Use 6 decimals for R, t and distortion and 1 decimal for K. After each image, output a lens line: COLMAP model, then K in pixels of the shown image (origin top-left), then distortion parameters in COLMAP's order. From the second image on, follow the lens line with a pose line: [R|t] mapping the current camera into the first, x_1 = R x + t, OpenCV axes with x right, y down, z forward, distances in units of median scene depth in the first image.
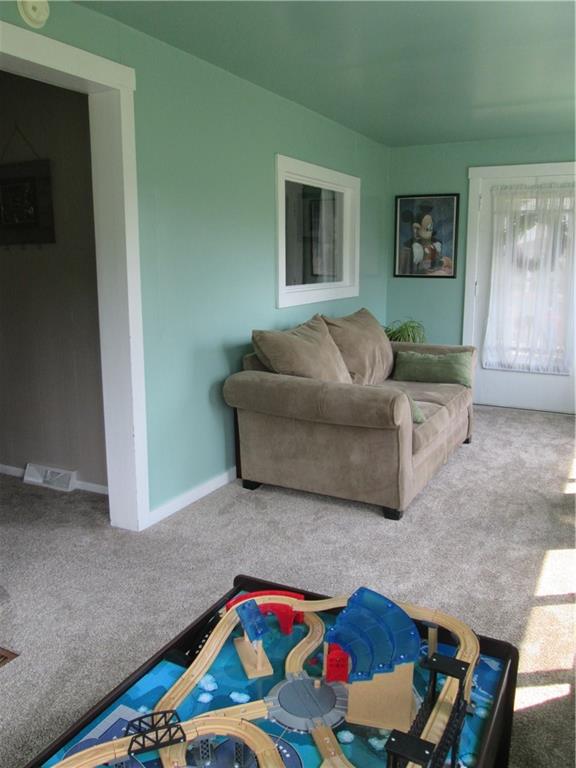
lens RADIAL K [[638.0, 0, 288.0], [0, 638.0, 384.0], [0, 0, 1]] dist [-0.032197, 0.017408]
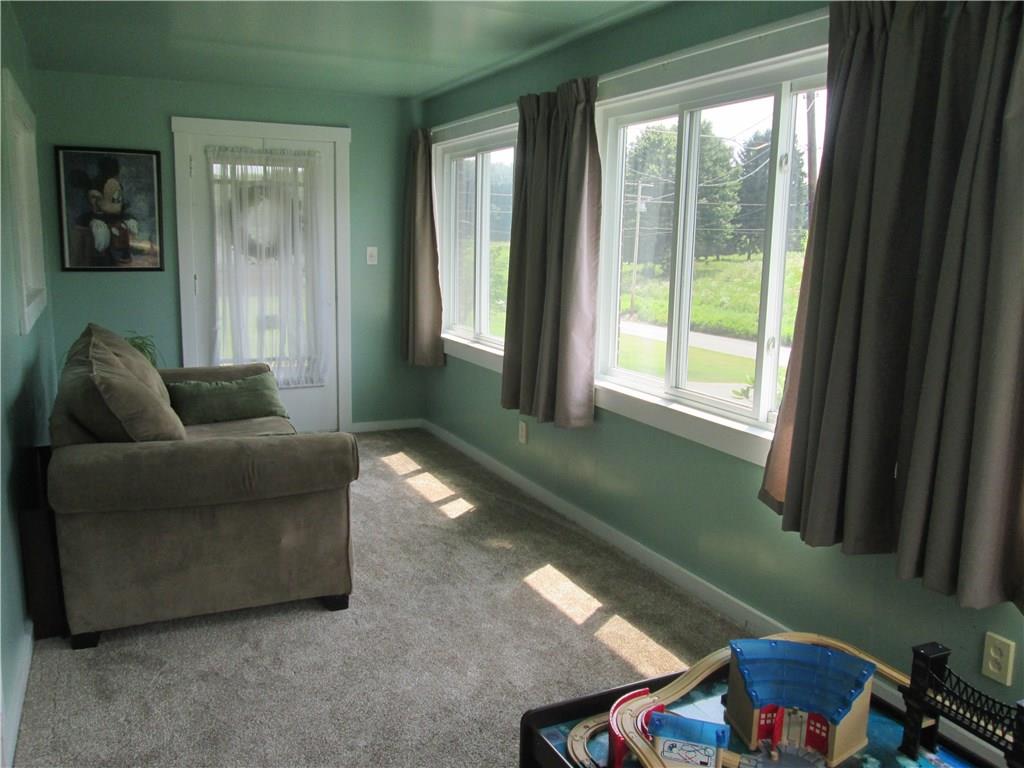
lens RADIAL K [[850.6, 0, 517.7], [0, 850.6, 383.4], [0, 0, 1]] dist [-0.032197, 0.017408]
pose [[0.603197, -0.128702, 0.787140, -0.400912], [0.140964, 0.988562, 0.053613, -0.060179], [-0.785037, 0.078620, 0.614440, 0.200529]]
